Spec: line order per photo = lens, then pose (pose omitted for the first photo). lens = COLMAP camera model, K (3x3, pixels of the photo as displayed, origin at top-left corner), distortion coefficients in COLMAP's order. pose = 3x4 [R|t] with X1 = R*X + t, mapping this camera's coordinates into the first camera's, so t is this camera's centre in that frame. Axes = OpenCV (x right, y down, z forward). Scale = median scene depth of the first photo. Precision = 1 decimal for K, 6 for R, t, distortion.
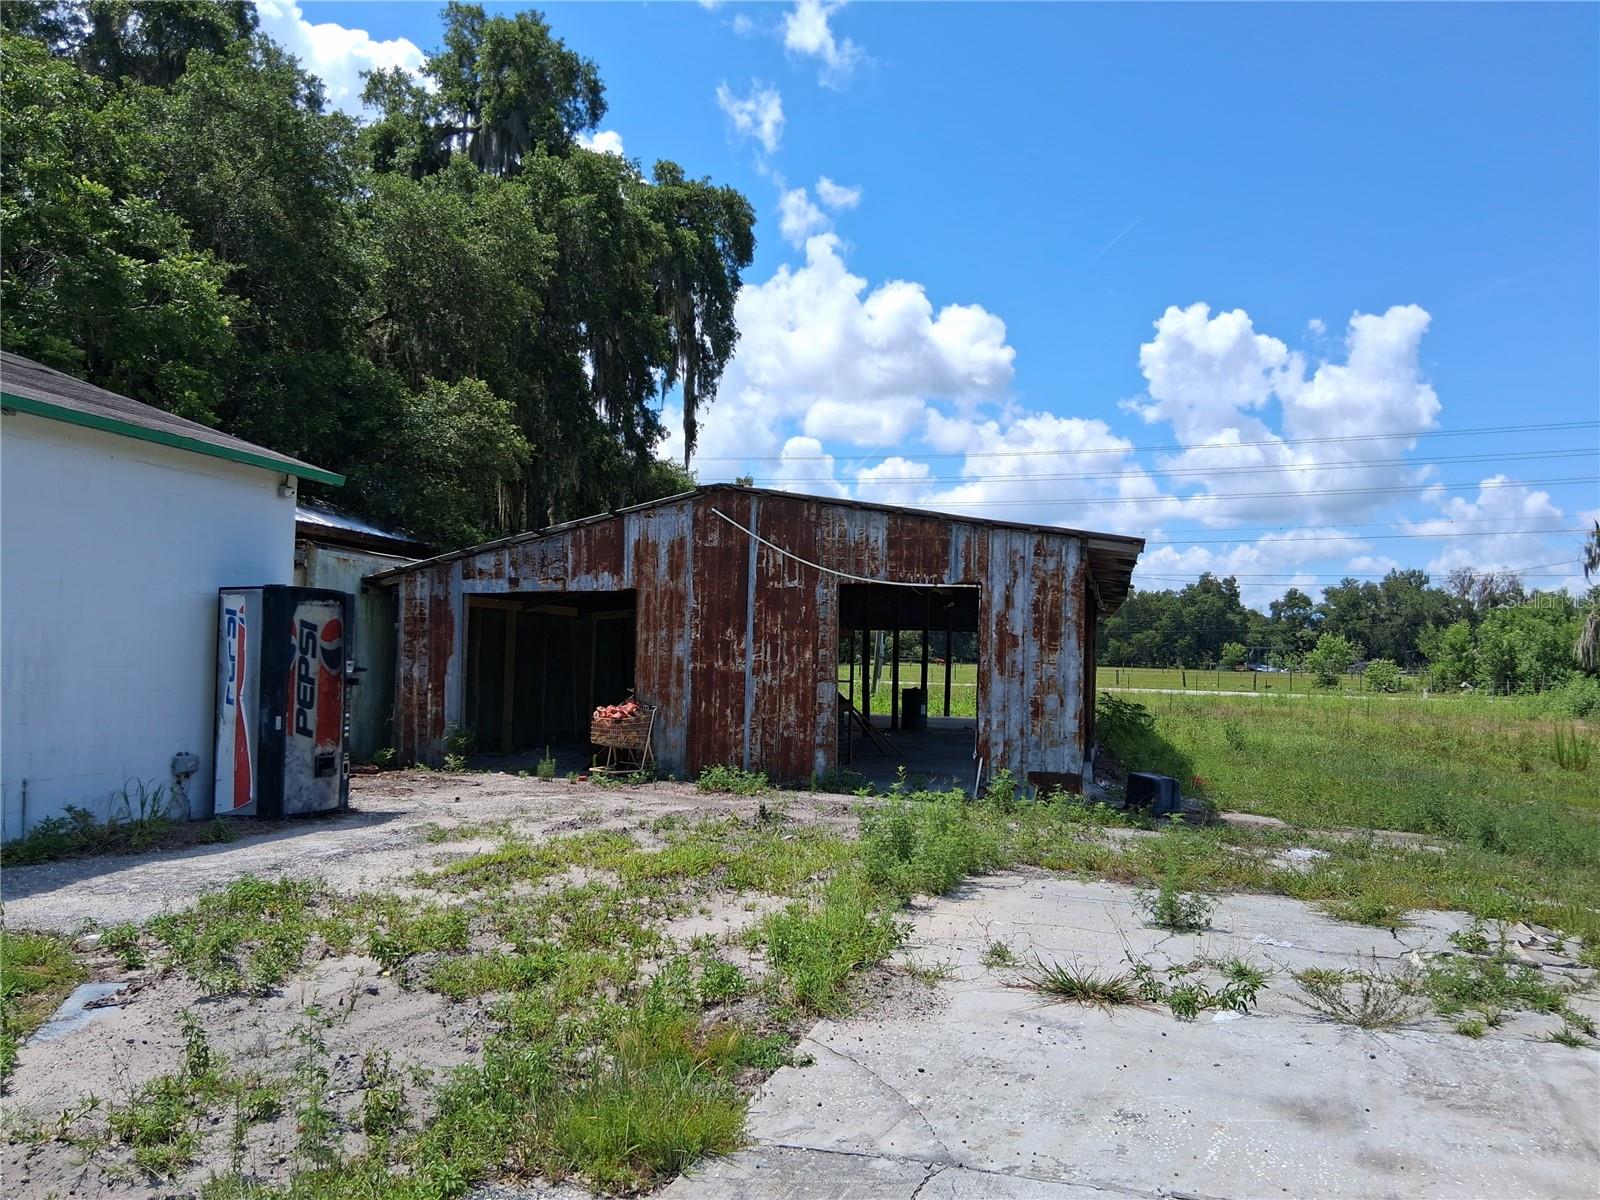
lens RADIAL K [[1194.4, 0, 800.9], [0, 1194.4, 600.3], [0, 0, 1]] dist [0.085822, -0.142228]
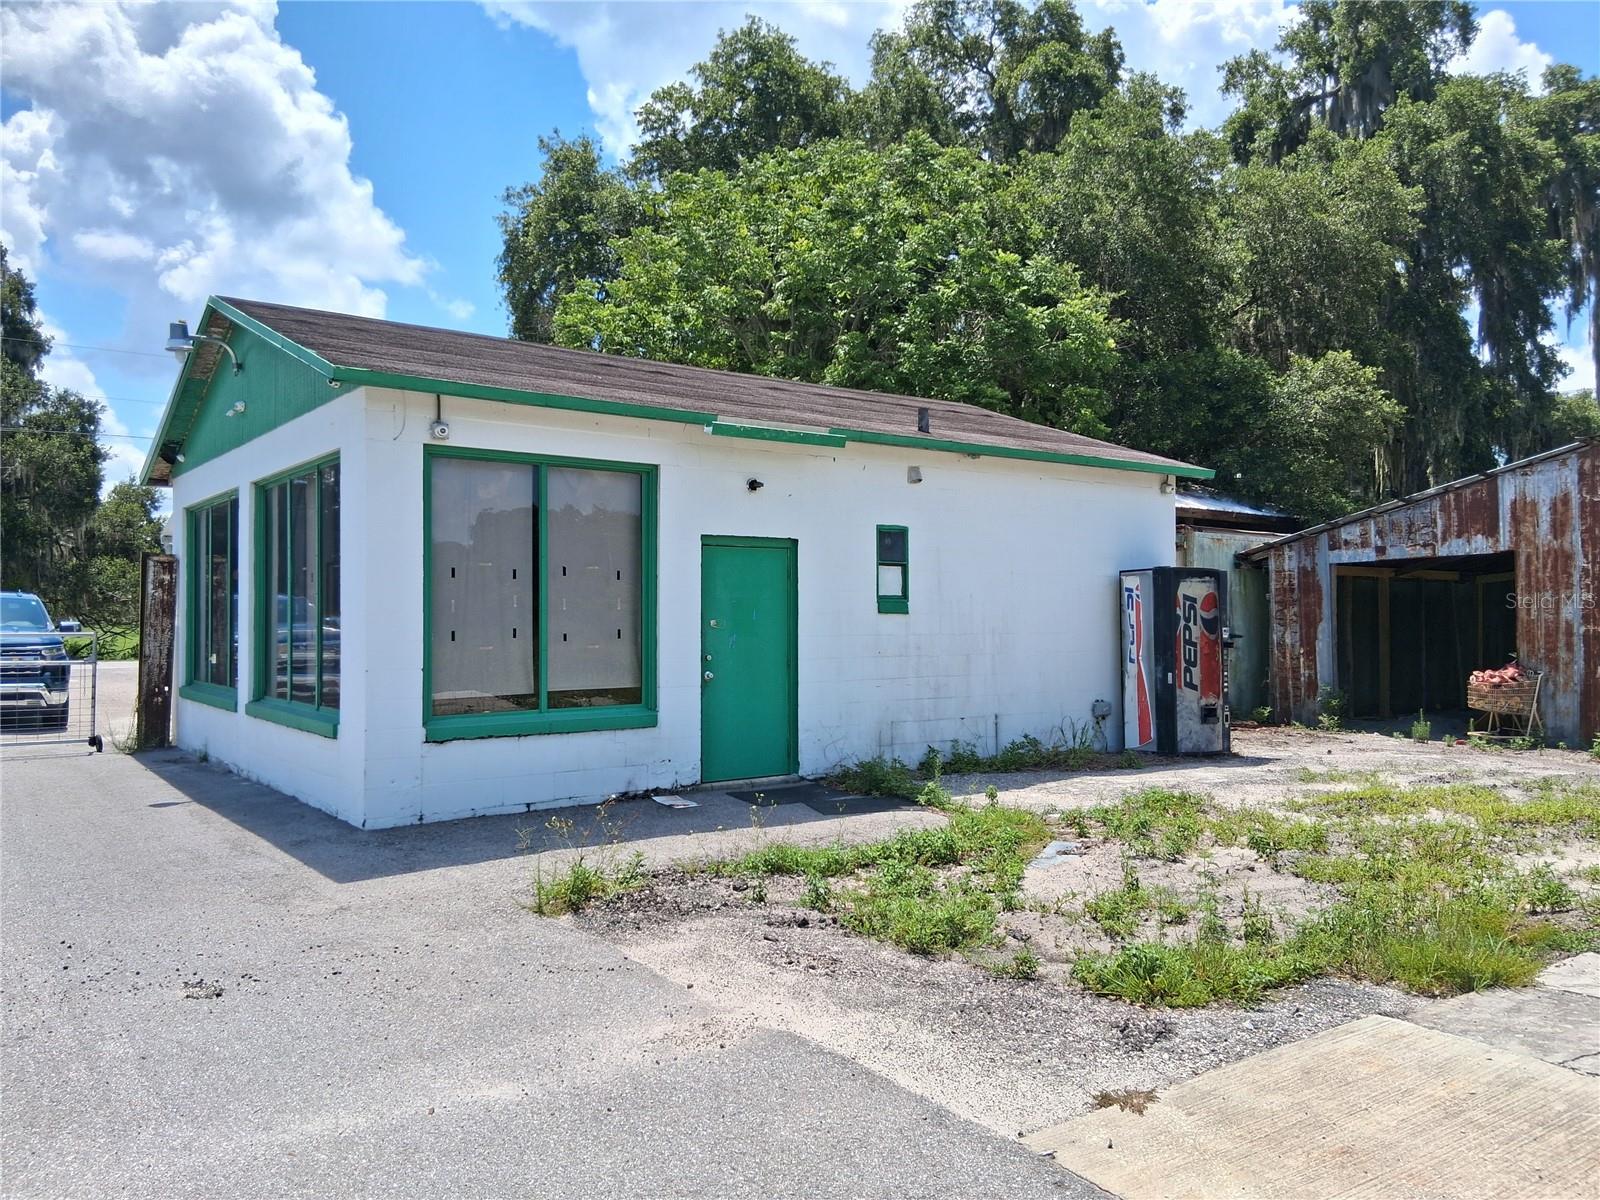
lens RADIAL K [[1194.4, 0, 795.2], [0, 1194.4, 599.6], [0, 0, 1]] dist [0.085822, -0.142228]
pose [[0.761502, -0.030897, -0.647426, 0.052702], [0.046242, 0.998908, 0.006719, -0.003424], [0.646511, -0.035054, 0.762099, -0.128474]]
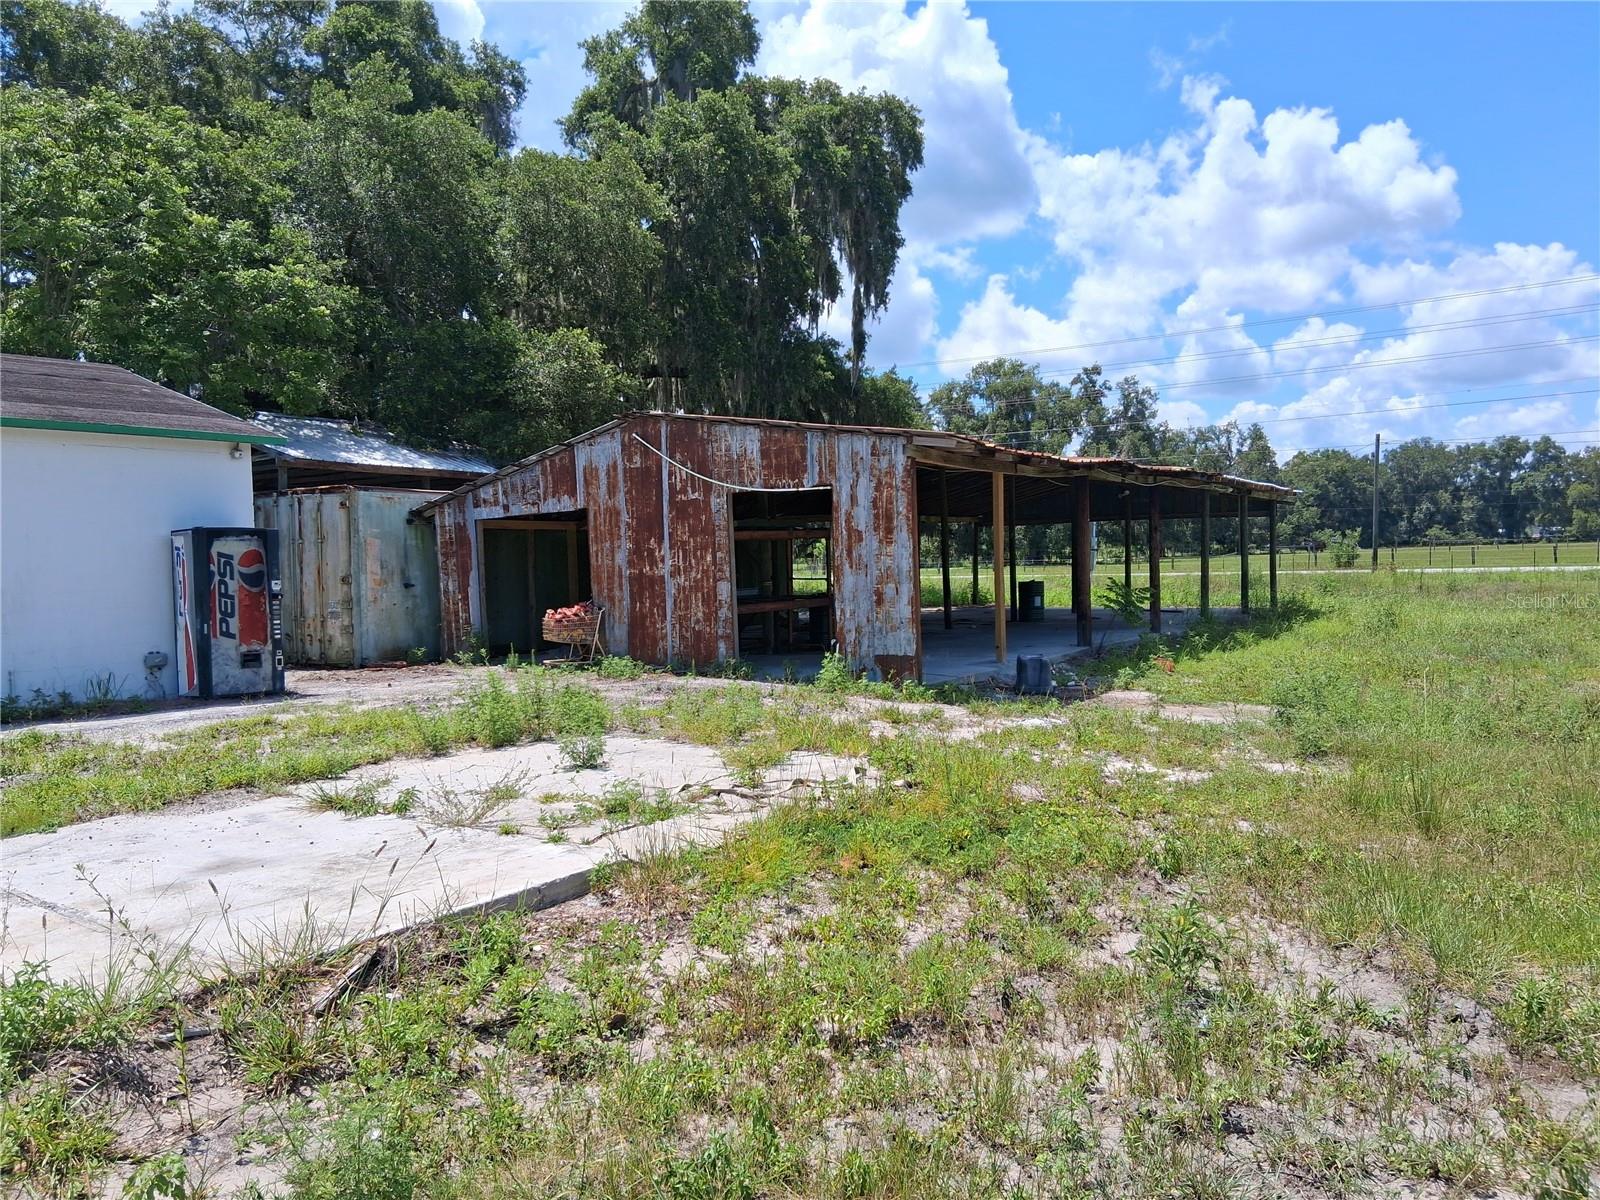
lens RADIAL K [[1194.4, 0, 771.6], [0, 1194.4, 589.8], [0, 0, 1]] dist [0.085822, -0.142228]
pose [[0.940884, -0.039221, -0.336450, 0.430045], [0.063372, 0.996118, 0.061099, 0.010228], [0.332747, -0.078808, 0.939717, -0.044820]]
